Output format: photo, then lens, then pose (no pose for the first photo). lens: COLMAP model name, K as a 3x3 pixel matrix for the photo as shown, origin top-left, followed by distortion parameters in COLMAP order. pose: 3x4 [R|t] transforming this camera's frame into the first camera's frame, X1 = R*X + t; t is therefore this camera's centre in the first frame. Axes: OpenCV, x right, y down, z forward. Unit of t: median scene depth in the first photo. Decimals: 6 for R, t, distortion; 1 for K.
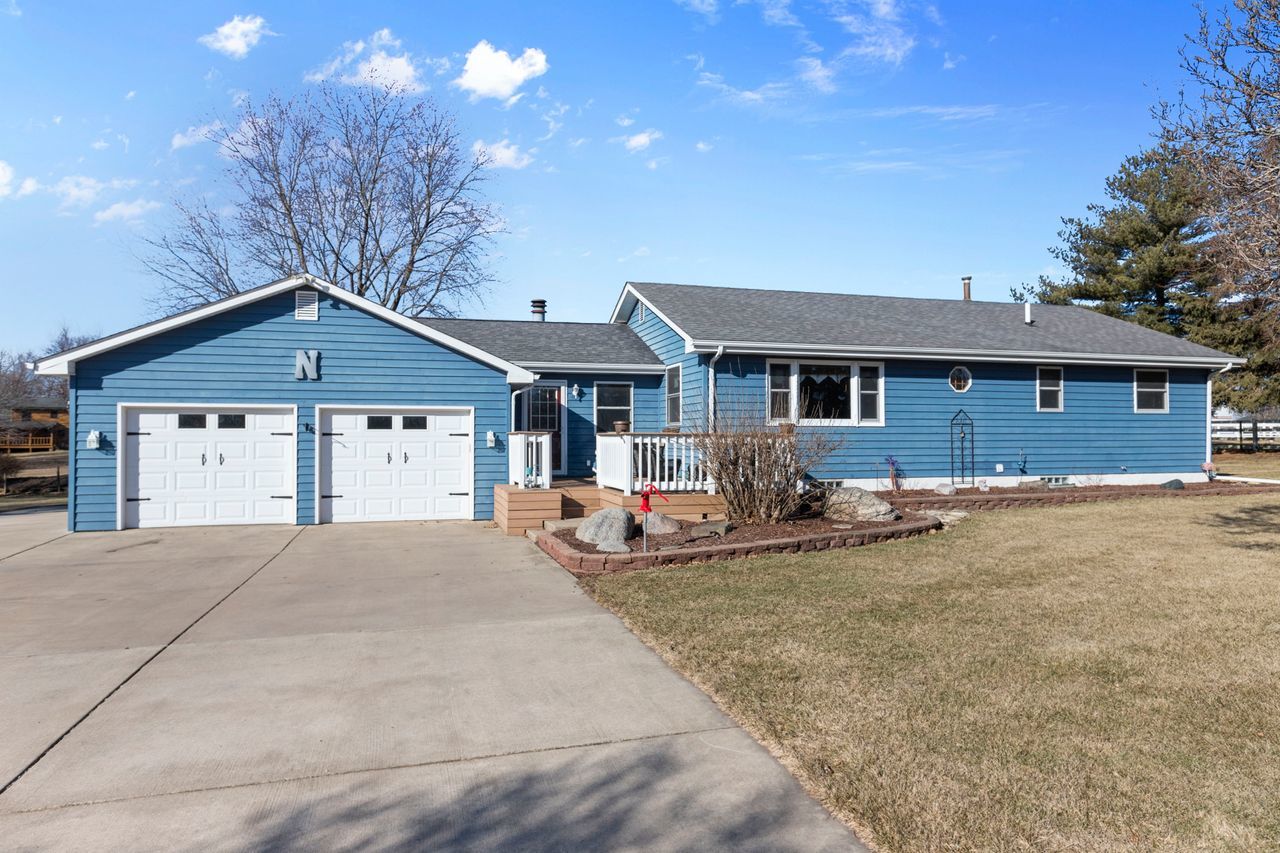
lens RADIAL K [[880.6, 0, 640.0], [0, 880.6, 426.5], [0, 0, 1]] dist [0.003200, -0.000796]
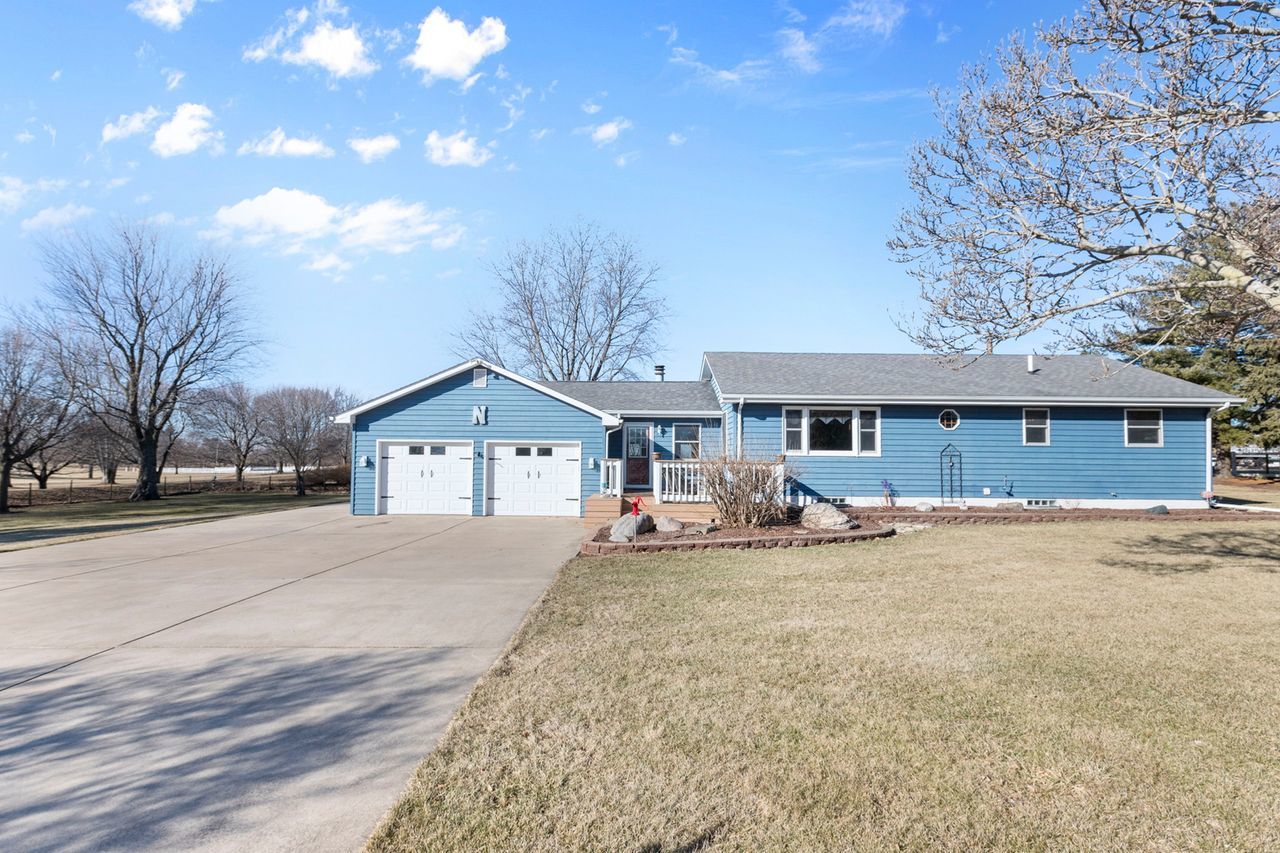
lens RADIAL K [[646.1, 0, 606.8], [0, 646.1, 420.9], [0, 0, 1]] dist [0.004056, 0.000646]
pose [[0.947714, -0.009489, -0.318981, 0.204290], [-0.005624, 0.998906, -0.046425, -0.006340], [0.319072, 0.045791, 0.946624, -0.029945]]
